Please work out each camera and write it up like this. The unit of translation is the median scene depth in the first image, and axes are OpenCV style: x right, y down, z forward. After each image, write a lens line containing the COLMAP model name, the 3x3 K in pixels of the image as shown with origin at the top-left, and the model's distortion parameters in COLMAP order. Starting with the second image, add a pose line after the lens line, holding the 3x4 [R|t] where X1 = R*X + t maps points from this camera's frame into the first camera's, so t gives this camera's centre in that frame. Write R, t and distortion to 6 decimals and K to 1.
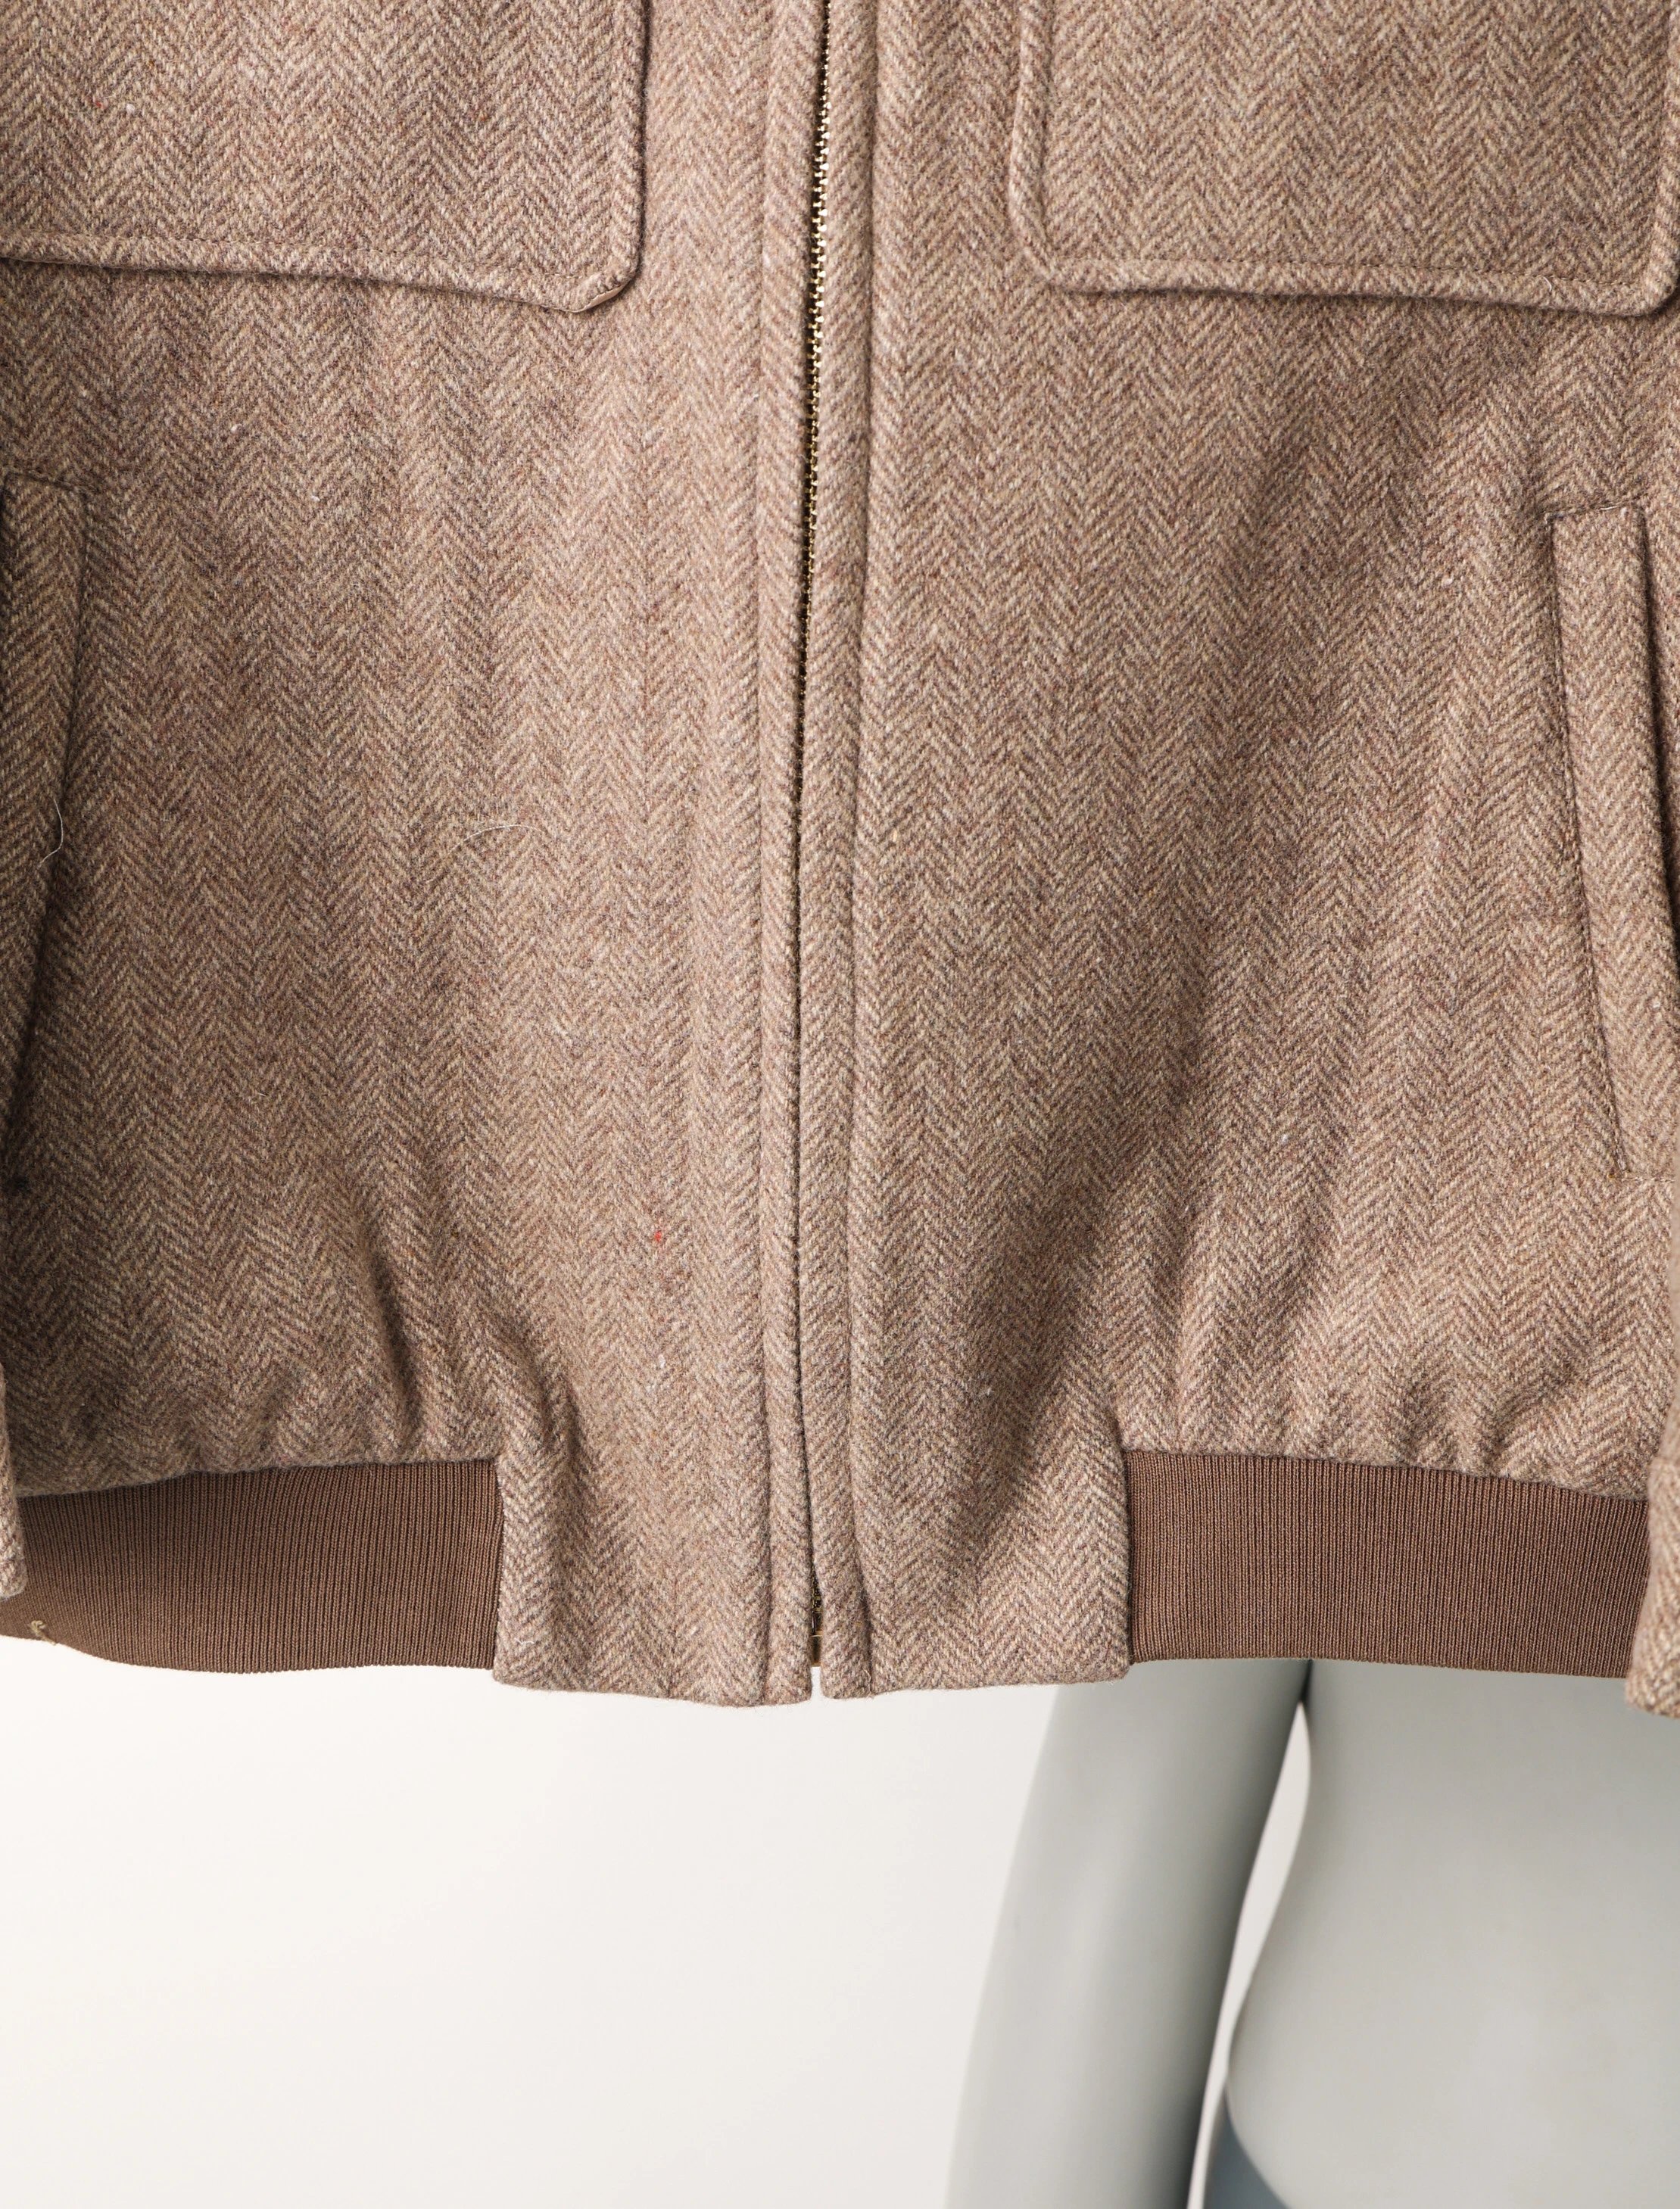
lens RADIAL K [[3128.3, 0, 951.3], [0, 3128.3, 1134.4], [0, 0, 1]] dist [0.029800, 0.097215]
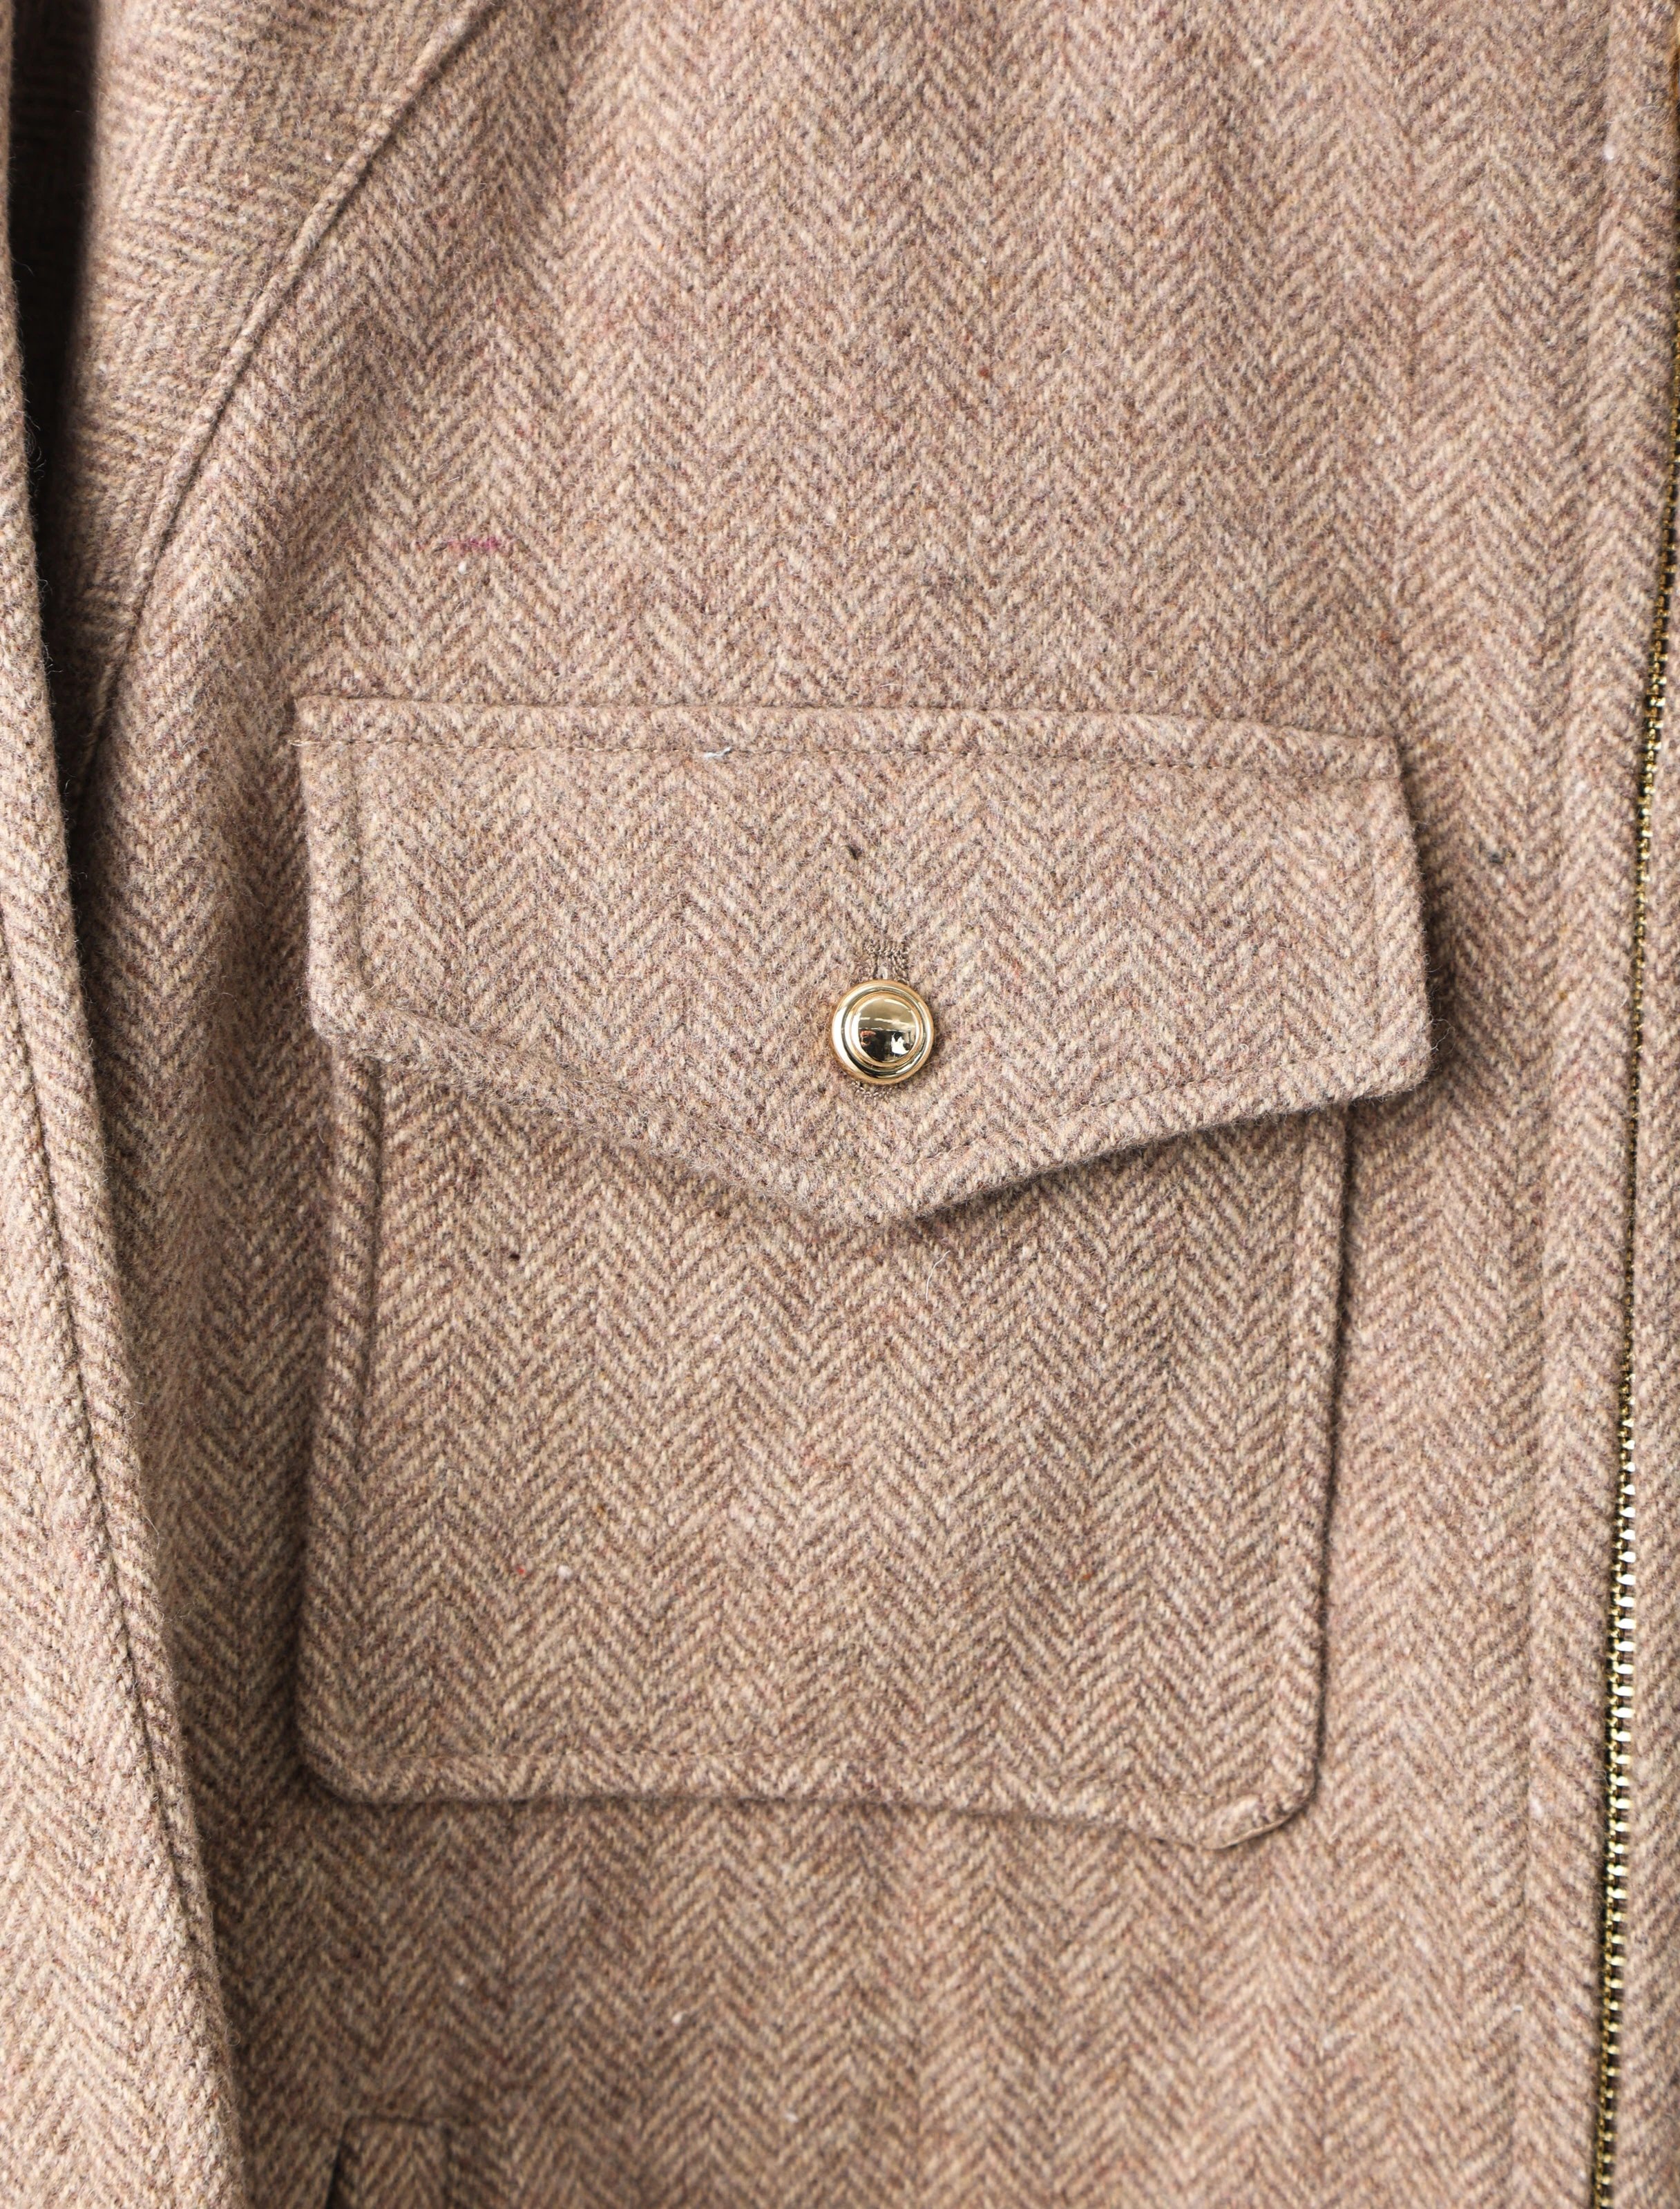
lens RADIAL K [[4884.5, 0, 866.0], [0, 4884.5, 1115.4], [0, 0, 1]] dist [0.230058, -0.140861]
pose [[0.999636, -0.002091, 0.026908, -0.218113], [0.006917, 0.983547, -0.180522, -0.226208], [-0.026088, 0.180642, 0.983203, -0.039185]]
